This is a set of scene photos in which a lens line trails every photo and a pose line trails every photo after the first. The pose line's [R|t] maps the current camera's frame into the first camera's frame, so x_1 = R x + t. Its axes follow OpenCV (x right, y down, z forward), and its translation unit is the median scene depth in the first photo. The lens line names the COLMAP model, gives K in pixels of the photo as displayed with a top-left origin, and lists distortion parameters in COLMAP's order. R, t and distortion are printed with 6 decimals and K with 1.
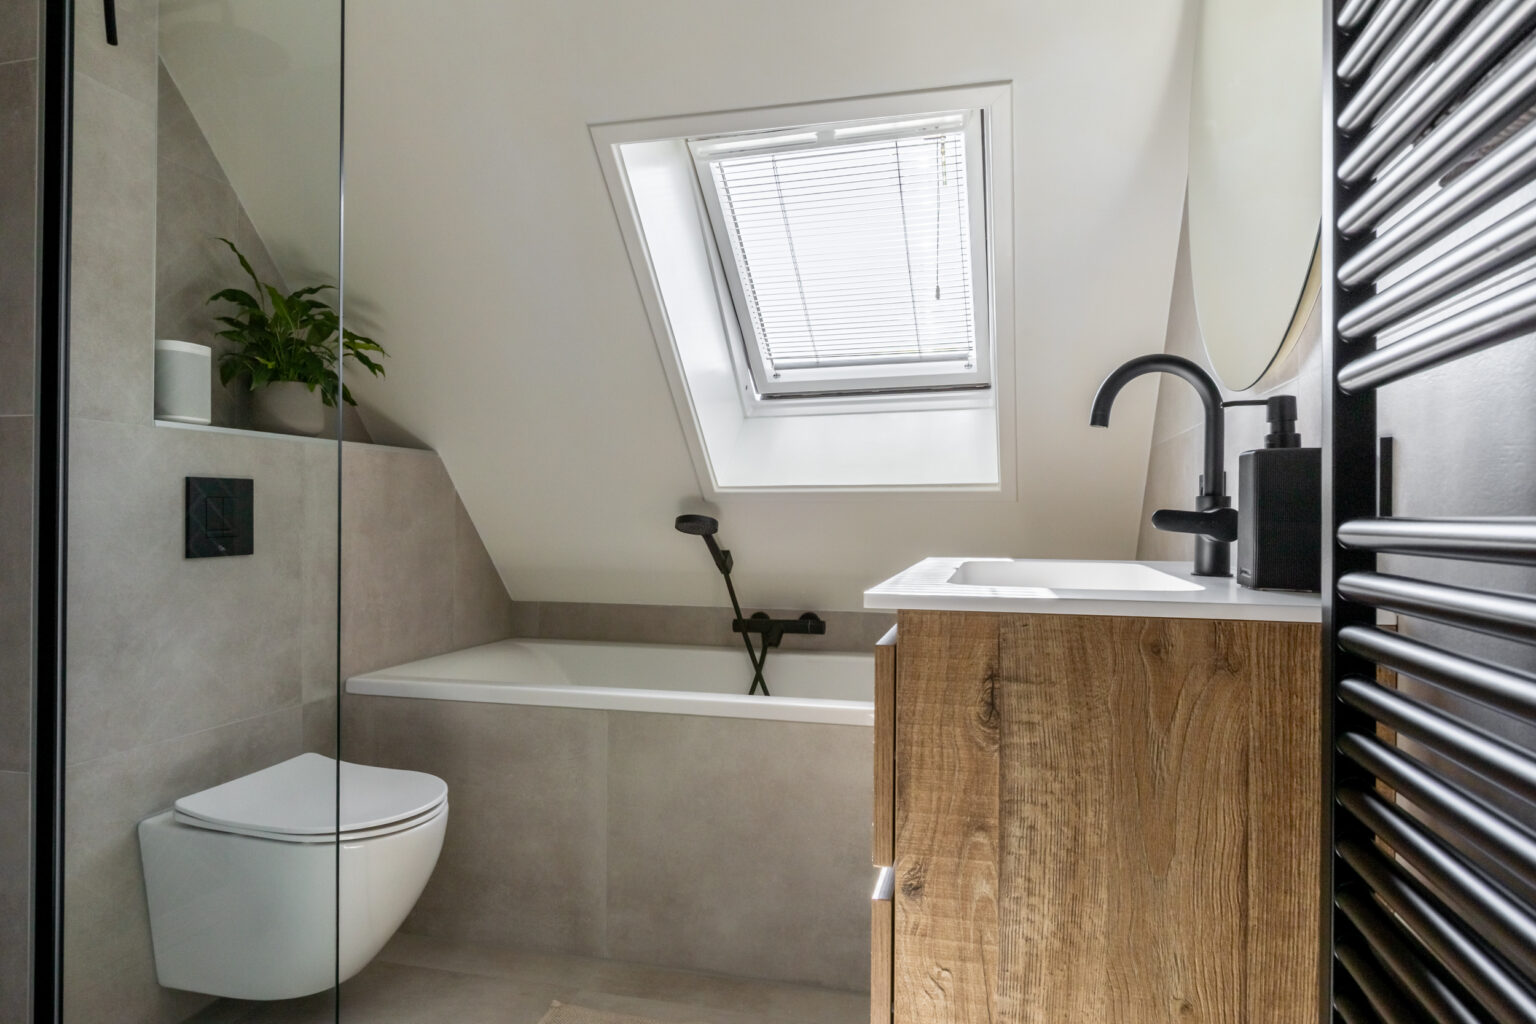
lens RADIAL K [[922.0, 0, 771.8], [0, 922.0, 514.5], [0, 0, 1]] dist [0.005703, 0.000299]
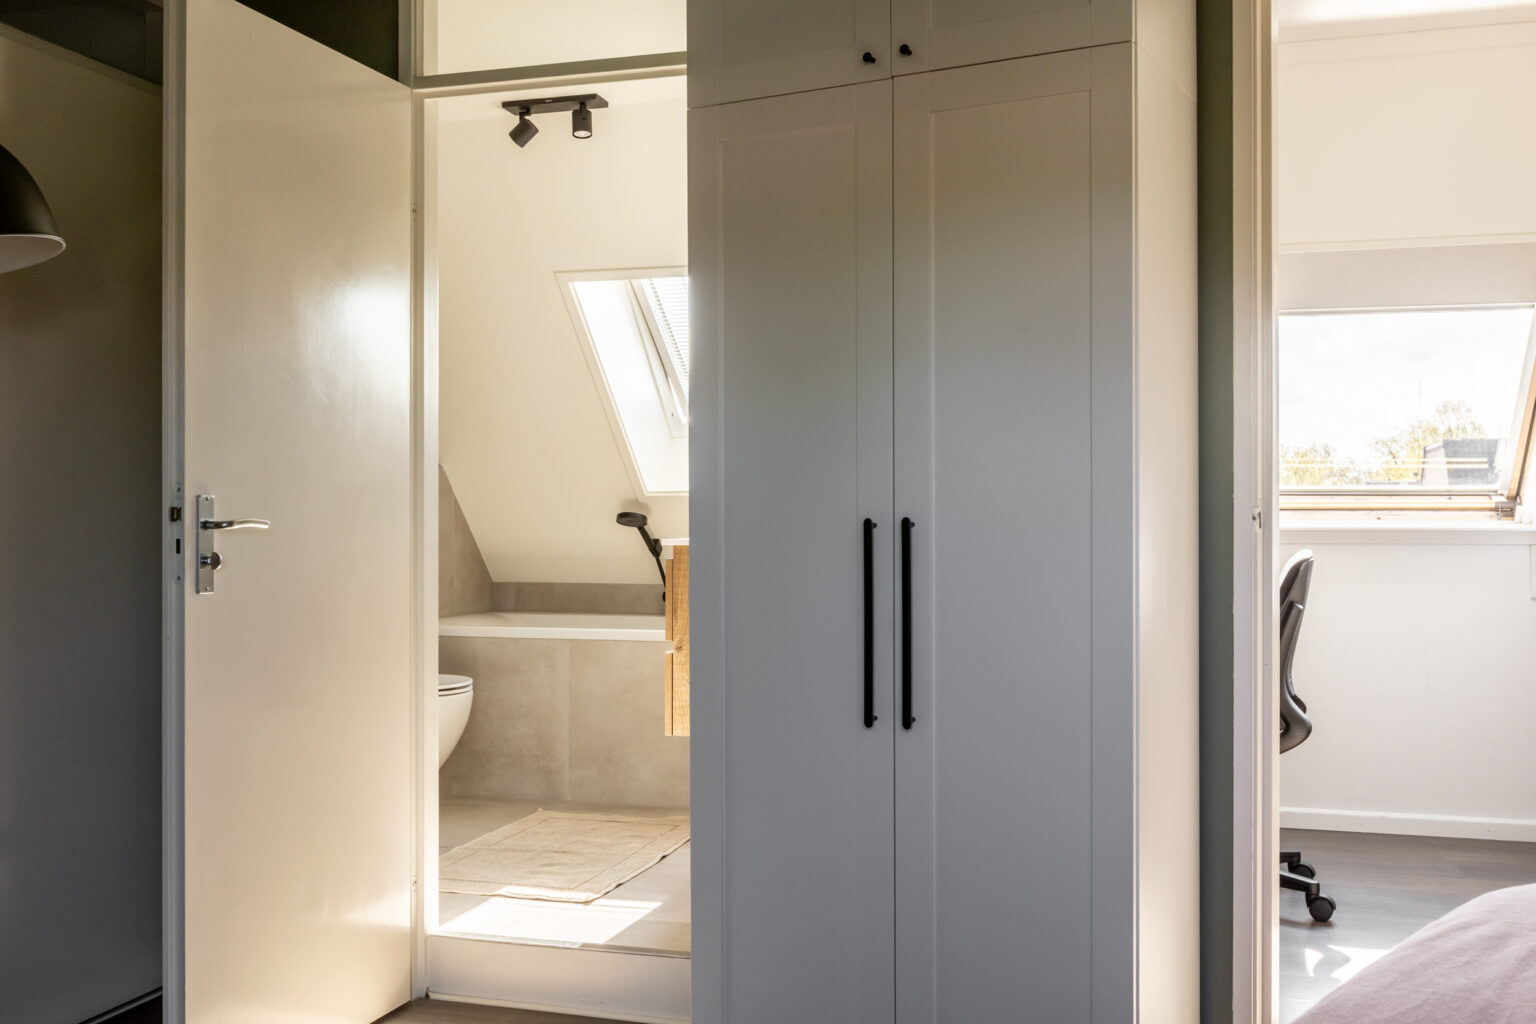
lens RADIAL K [[1547.0, 0, 765.7], [0, 1547.0, 511.9], [0, 0, 1]] dist [-0.021568, 0.000000]
pose [[0.998658, -0.007192, -0.051293, 0.278648], [0.007097, 0.999973, -0.002029, 0.006720], [0.051306, 0.001662, 0.998682, -1.528724]]
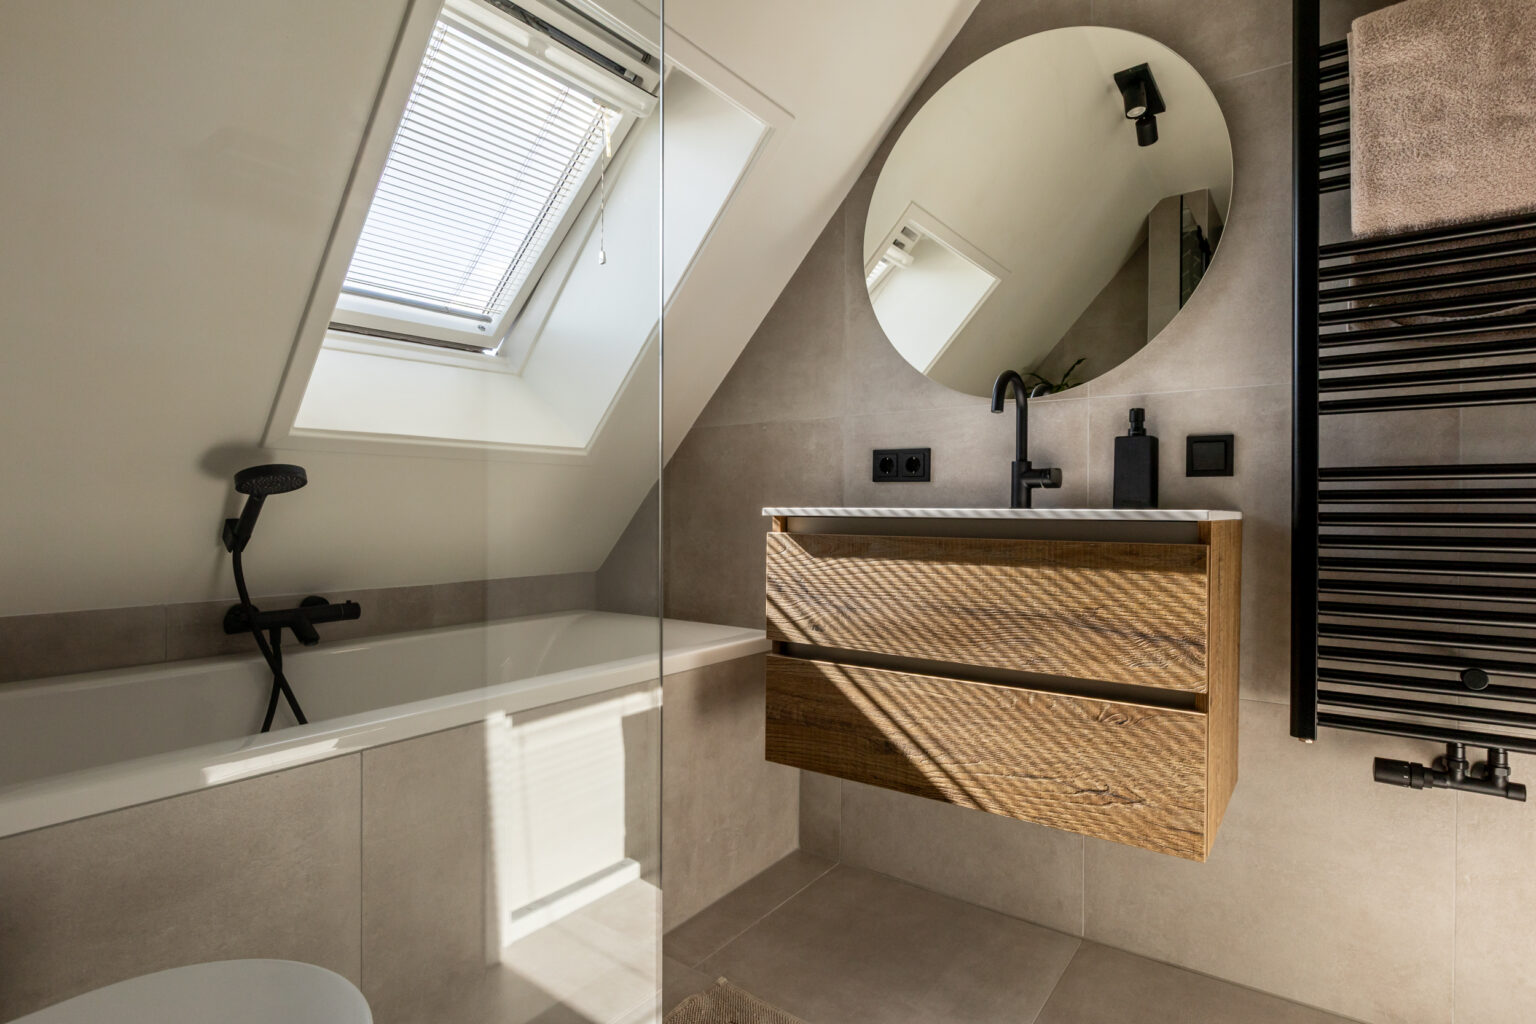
lens RADIAL K [[796.9, 0, 768.2], [0, 796.9, 506.4], [0, 0, 1]] dist [0.001662, -0.001309]
pose [[0.371327, -0.013280, 0.928407, -0.581758], [0.000837, 0.999902, 0.013968, 0.024168], [-0.928502, -0.004410, 0.371302, 0.489854]]
